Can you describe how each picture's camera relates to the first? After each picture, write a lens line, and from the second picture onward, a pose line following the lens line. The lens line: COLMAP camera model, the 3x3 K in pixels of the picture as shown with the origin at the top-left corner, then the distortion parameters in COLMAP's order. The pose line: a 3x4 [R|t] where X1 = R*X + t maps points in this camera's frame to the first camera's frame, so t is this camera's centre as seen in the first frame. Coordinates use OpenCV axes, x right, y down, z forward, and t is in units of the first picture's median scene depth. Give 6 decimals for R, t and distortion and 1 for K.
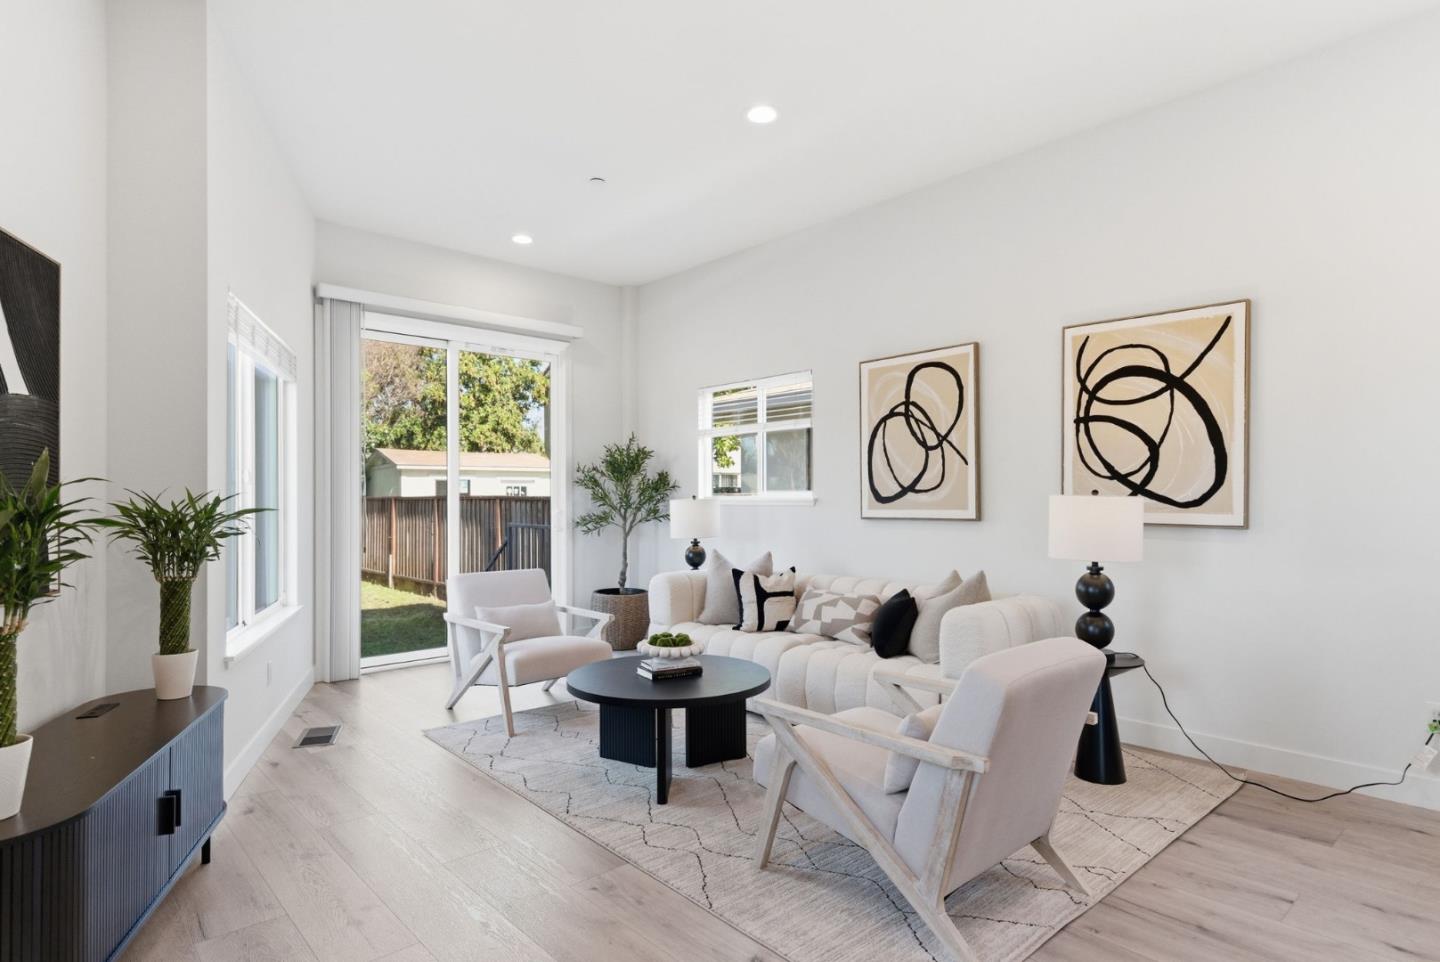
lens RADIAL K [[796.1, 0, 716.3], [0, 796.1, 494.4], [0, 0, 1]] dist [0.053538, 0.000117]
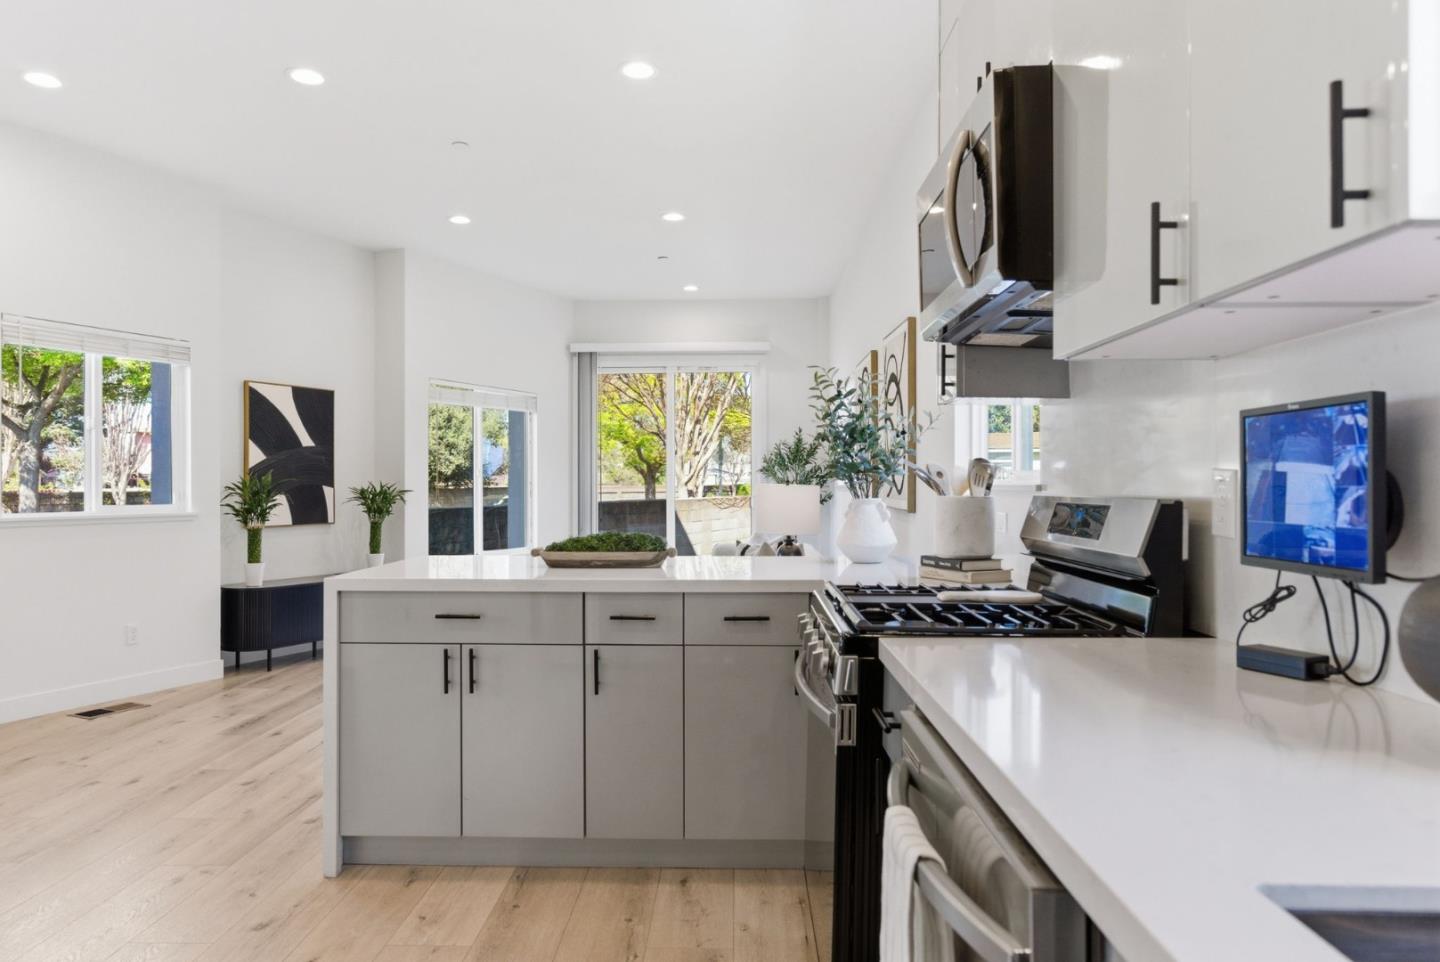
lens RADIAL K [[955.9, 0, 687.6], [0, 955.9, 481.2], [0, 0, 1]] dist [0.000487, -0.001040]
pose [[0.718169, 0.000310, -0.695869, 1.742491], [0.003349, 0.999987, 0.003902, -0.012097], [0.695861, -0.005132, 0.718158, -0.287290]]
